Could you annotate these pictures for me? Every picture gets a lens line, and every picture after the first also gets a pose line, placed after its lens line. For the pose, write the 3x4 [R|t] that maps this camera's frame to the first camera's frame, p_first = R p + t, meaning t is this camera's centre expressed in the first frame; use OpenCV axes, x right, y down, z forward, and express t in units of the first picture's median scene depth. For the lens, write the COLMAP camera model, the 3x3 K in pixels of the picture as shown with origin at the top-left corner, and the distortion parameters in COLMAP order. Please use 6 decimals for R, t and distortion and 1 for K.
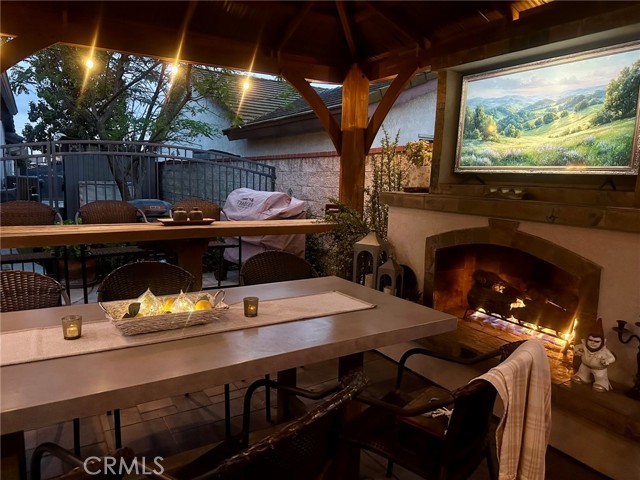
lens RADIAL K [[453.7, 0, 329.2], [0, 453.7, 241.1], [0, 0, 1]] dist [0.000339, -0.002580]
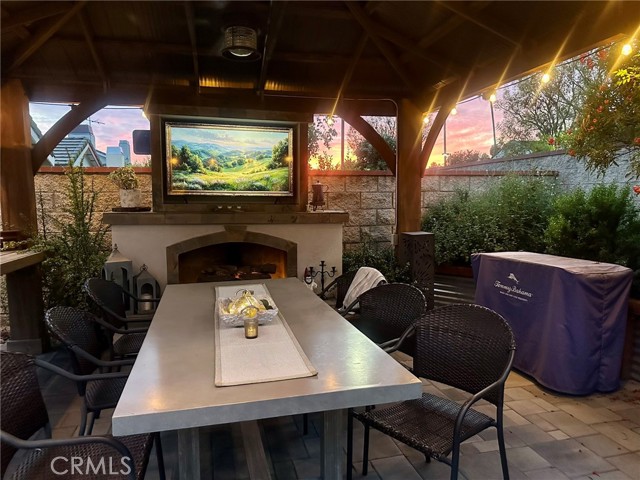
lens RADIAL K [[445.8, 0, 321.6], [0, 445.8, 240.9], [0, 0, 1]] dist [0.133823, -0.204538]
pose [[0.310782, -0.119129, 0.942986, -0.931667], [0.138545, 0.987196, 0.079053, -0.071403], [-0.940330, 0.106078, 0.323308, 0.211008]]
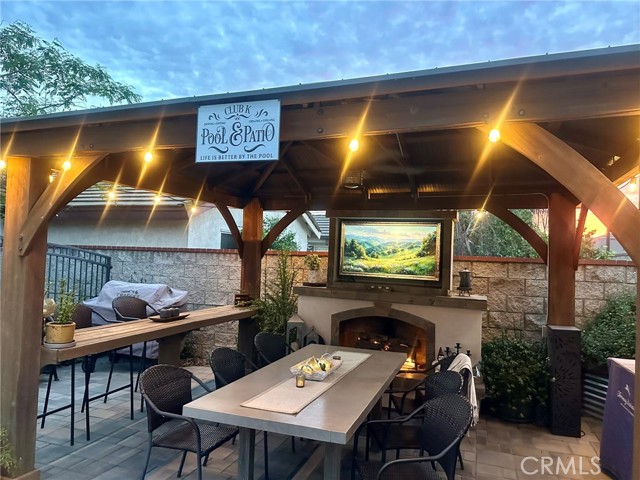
lens RADIAL K [[445.8, 0, 321.6], [0, 445.8, 240.9], [0, 0, 1]] dist [0.133823, -0.204538]
pose [[0.790779, 0.021029, 0.611740, -0.930518], [0.068850, 0.990011, -0.123033, -0.085540], [-0.608217, 0.139410, 0.781432, -0.344170]]
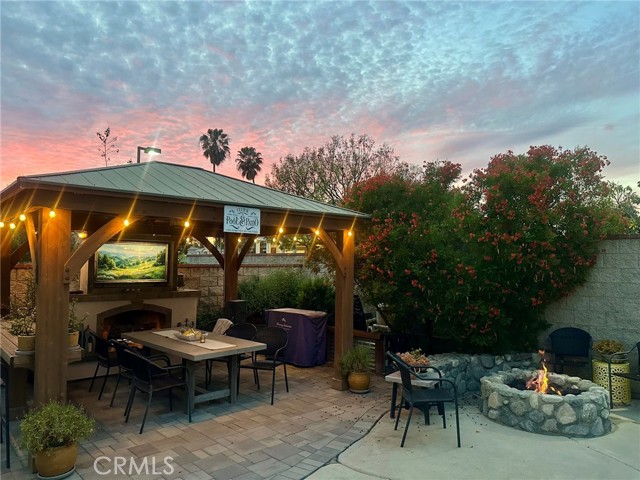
lens RADIAL K [[445.8, 0, 321.6], [0, 445.8, 240.9], [0, 0, 1]] dist [0.133823, -0.204538]
pose [[-0.190857, 0.015805, 0.981491, -2.358880], [0.114261, 0.993431, 0.006221, -0.274259], [-0.974945, 0.113333, -0.191410, 0.377542]]
